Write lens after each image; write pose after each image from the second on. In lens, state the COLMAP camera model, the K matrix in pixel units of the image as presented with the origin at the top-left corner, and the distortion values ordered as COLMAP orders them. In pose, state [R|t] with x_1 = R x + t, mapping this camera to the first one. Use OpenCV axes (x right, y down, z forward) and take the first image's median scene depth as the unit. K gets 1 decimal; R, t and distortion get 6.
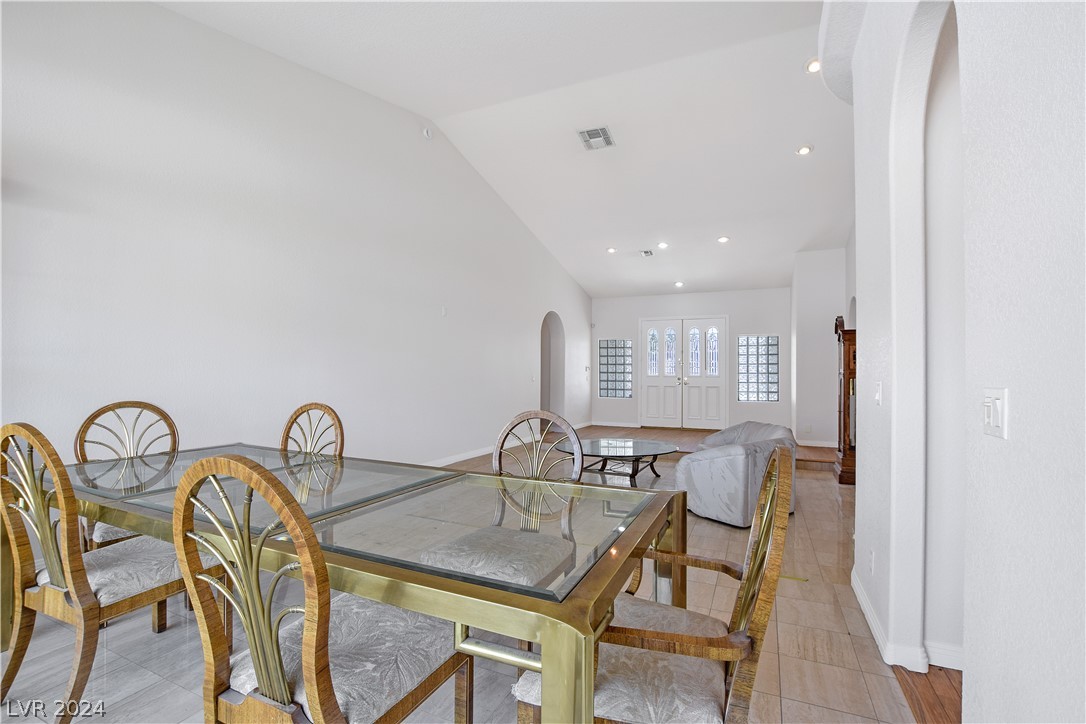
lens RADIAL K [[498.6, 0, 539.9], [0, 498.6, 373.8], [0, 0, 1]] dist [-0.028491, 0.000808]
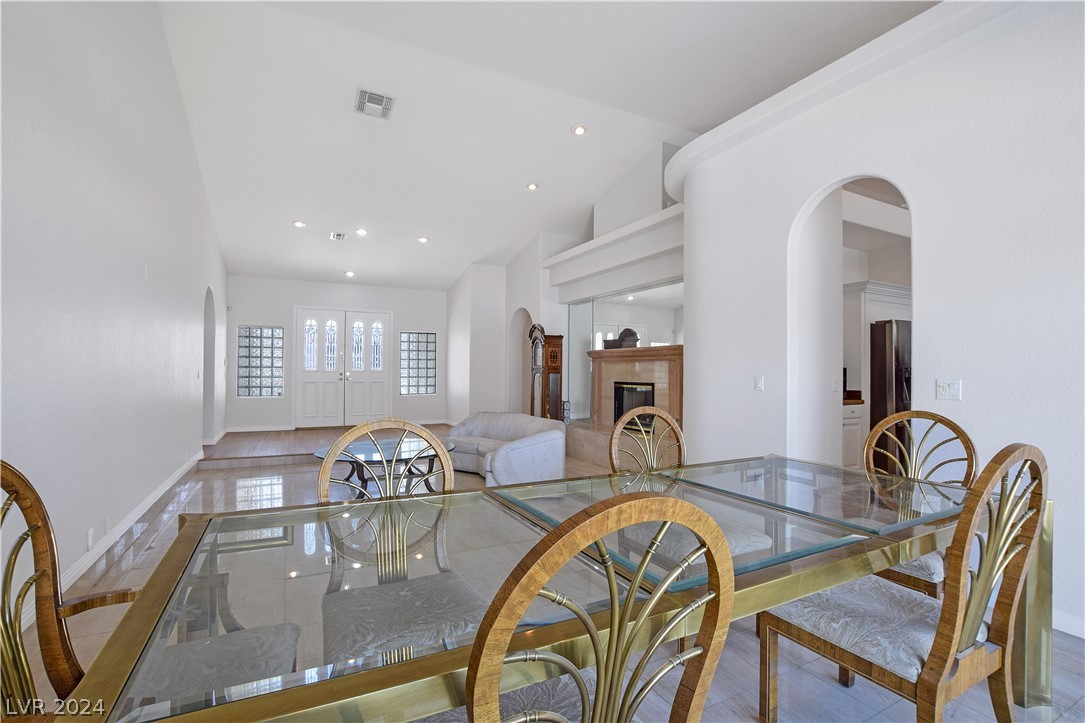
lens RADIAL K [[498.2, 0, 539.4], [0, 498.2, 373.3], [0, 0, 1]] dist [-0.028491, 0.000808]
pose [[0.606631, -0.006729, 0.794955, -0.252003], [-0.004174, 0.999923, 0.011649, -0.003732], [-0.794973, -0.010385, 0.606556, 0.138868]]
